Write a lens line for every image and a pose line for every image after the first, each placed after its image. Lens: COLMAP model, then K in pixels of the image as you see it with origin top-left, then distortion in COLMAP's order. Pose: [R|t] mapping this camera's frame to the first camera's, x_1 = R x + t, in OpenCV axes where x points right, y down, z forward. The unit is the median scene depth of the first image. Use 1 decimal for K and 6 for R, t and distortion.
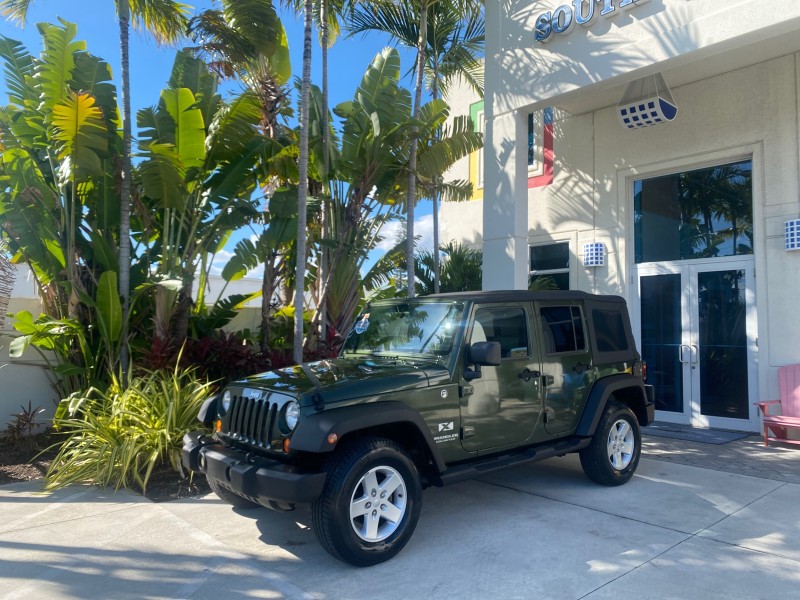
lens RADIAL K [[613.8, 0, 398.4], [0, 613.8, 300.2], [0, 0, 1]] dist [0.024691, -0.028225]
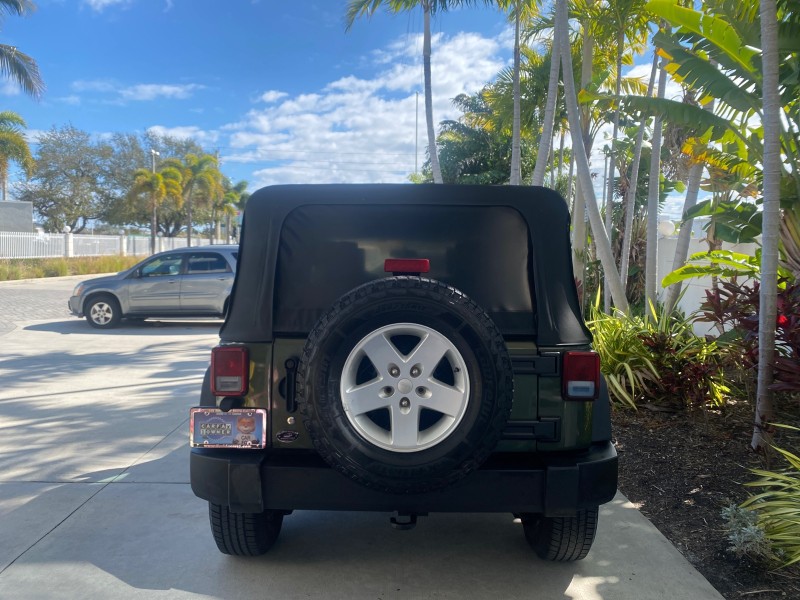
lens RADIAL K [[613.8, 0, 399.8], [0, 613.8, 301.4], [0, 0, 1]] dist [0.024691, -0.028225]
pose [[-0.655085, 0.043599, -0.754296, 0.499283], [0.013838, 0.998859, 0.045718, 0.043112], [0.755428, 0.019511, -0.654941, 1.092250]]
